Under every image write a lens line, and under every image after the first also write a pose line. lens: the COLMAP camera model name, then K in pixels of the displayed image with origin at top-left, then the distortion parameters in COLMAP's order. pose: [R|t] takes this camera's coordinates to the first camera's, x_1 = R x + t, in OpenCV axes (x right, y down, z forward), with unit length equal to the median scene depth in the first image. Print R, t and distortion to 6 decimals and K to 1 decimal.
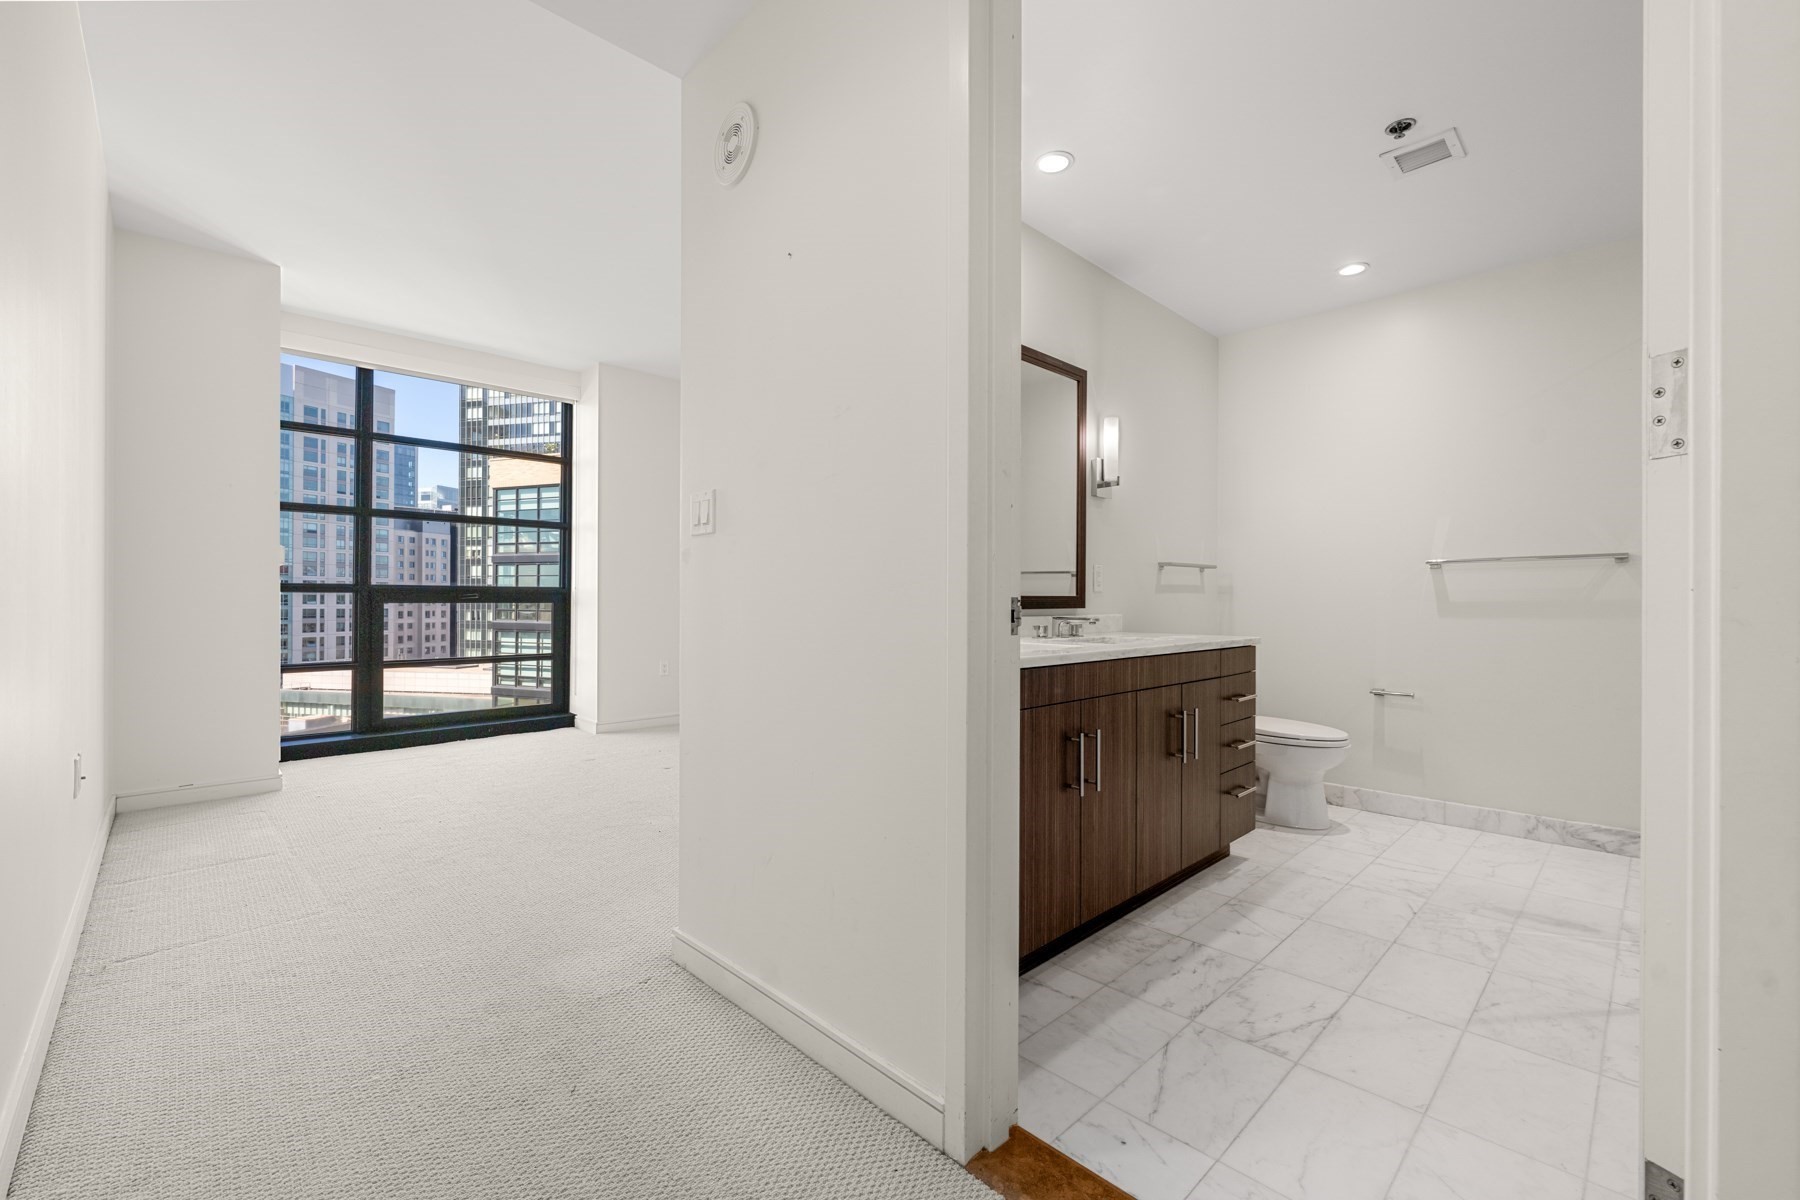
lens RADIAL K [[760.6, 0, 892.3], [0, 760.6, 603.4], [0, 0, 1]] dist [-0.001374, -0.000461]
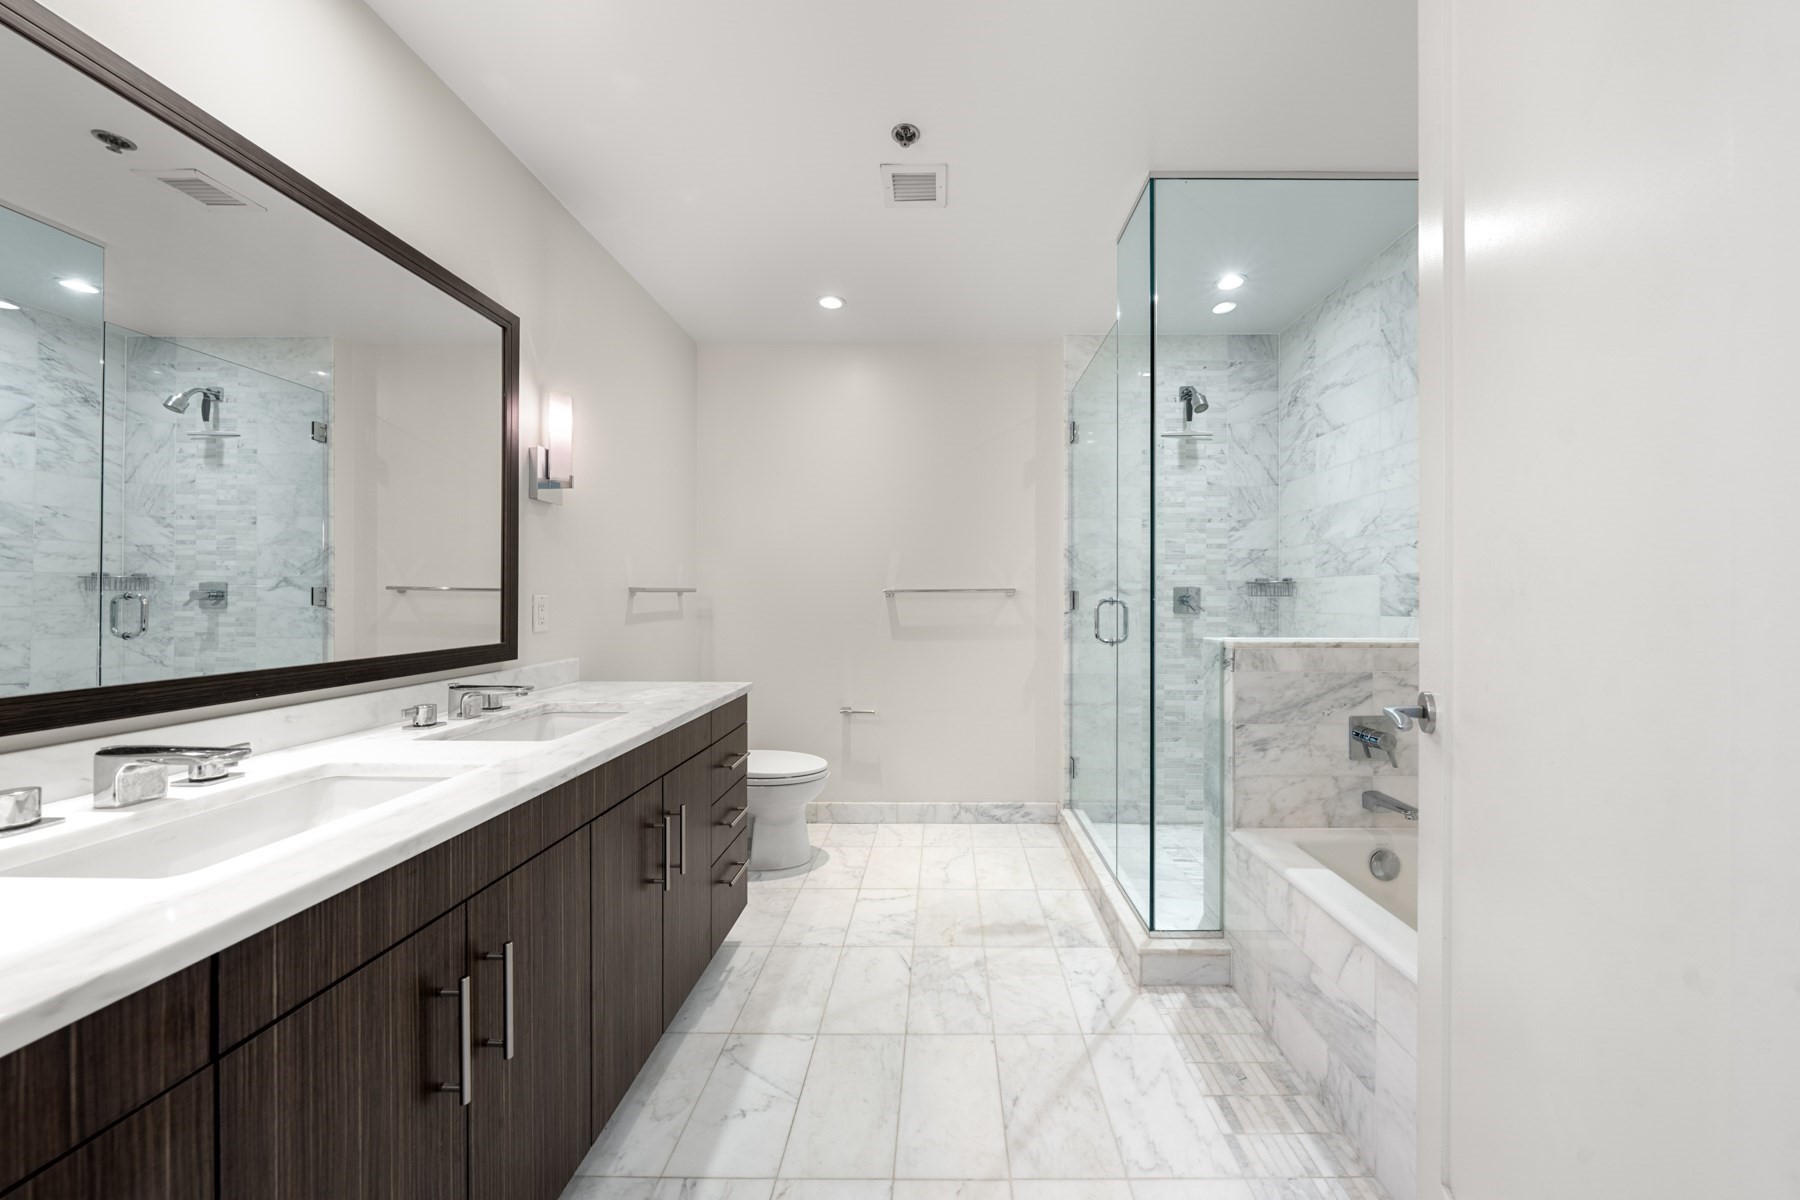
lens RADIAL K [[631.8, 0, 944.5], [0, 631.8, 598.7], [0, 0, 1]] dist [-0.001784, -0.000359]
pose [[0.698024, -0.003561, 0.716066, 0.150430], [0.001198, 0.999992, 0.003806, -0.067396], [-0.716074, -0.001799, 0.698022, 0.423597]]
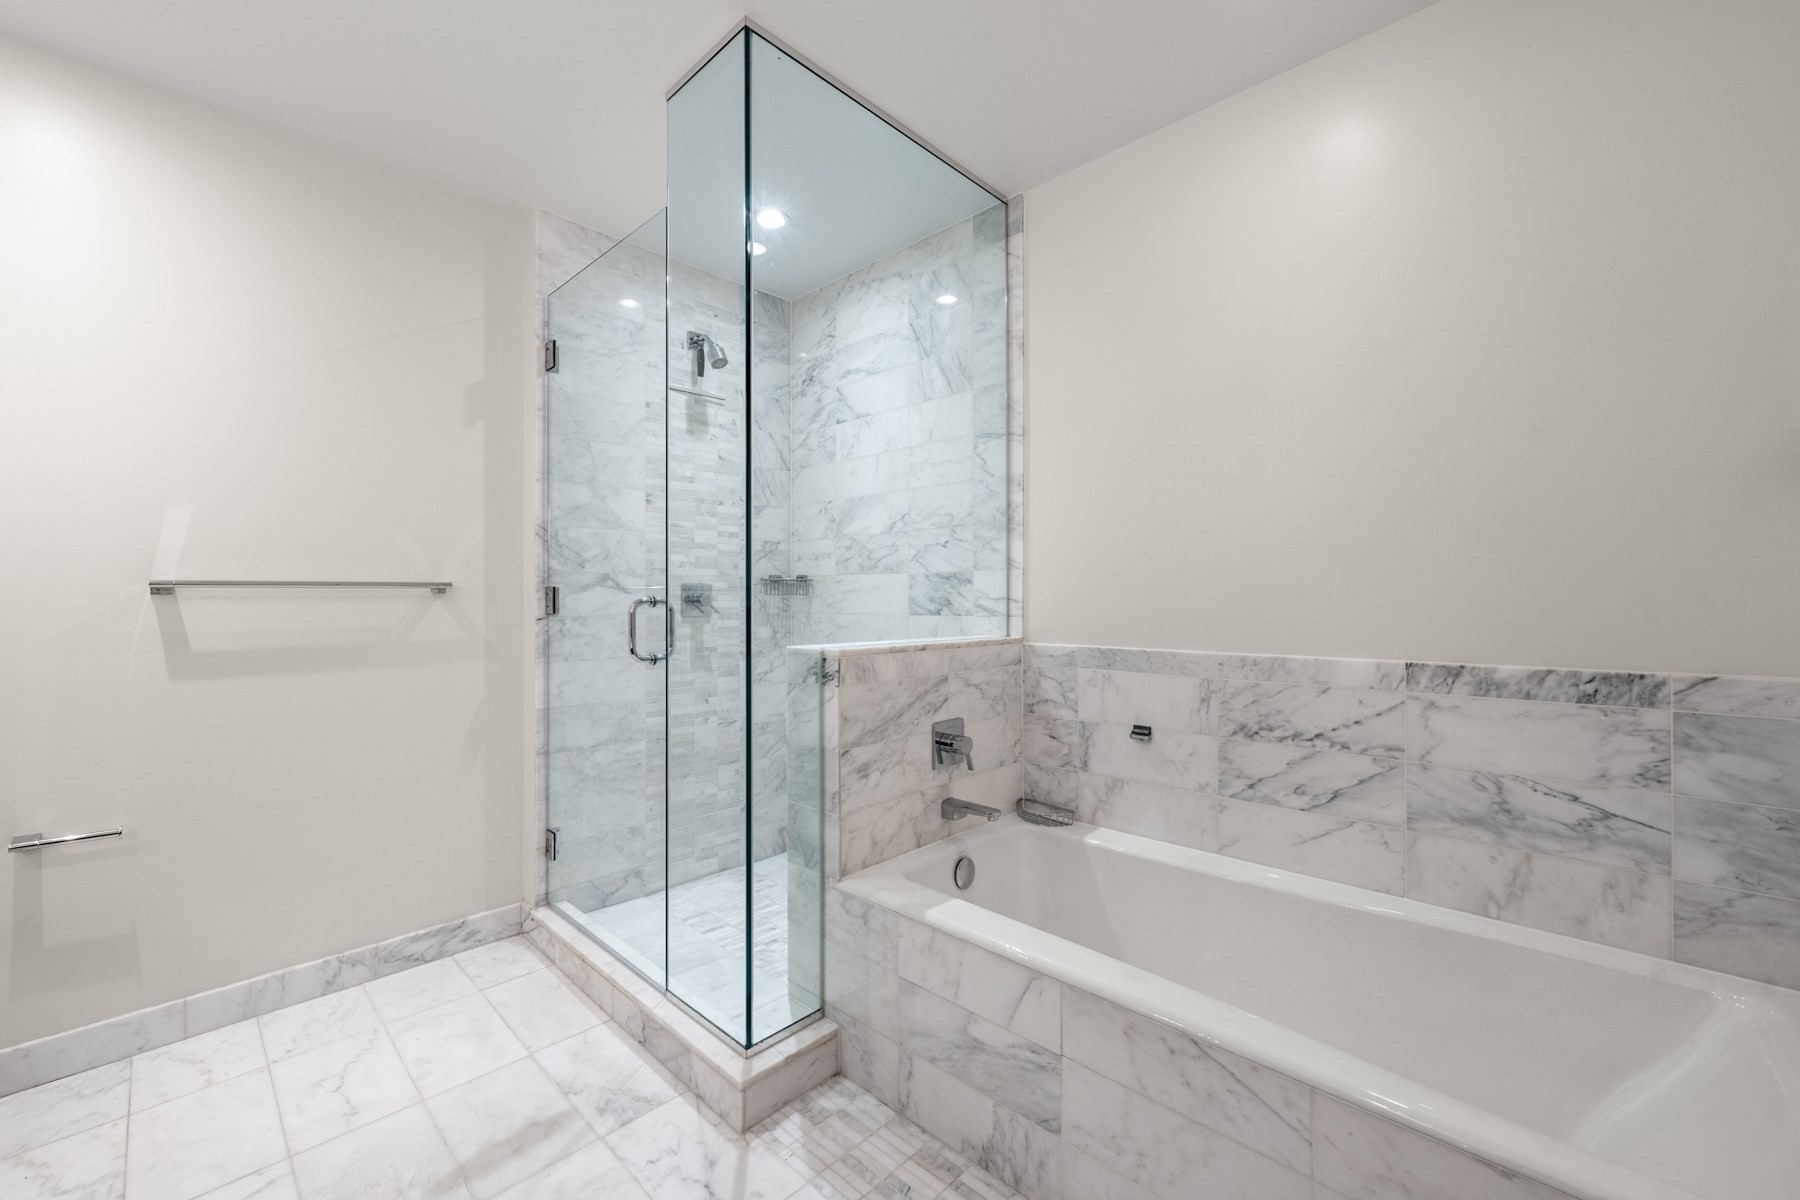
lens RADIAL K [[720.9, 0, 910.7], [0, 720.9, 598.7], [0, 0, 1]] dist [-0.002925, 0.001033]
pose [[-0.038222, -0.004826, 0.999258, 0.231119], [0.000187, 0.999988, 0.004837, -0.066414], [-0.999269, 0.000372, -0.038220, 0.674827]]
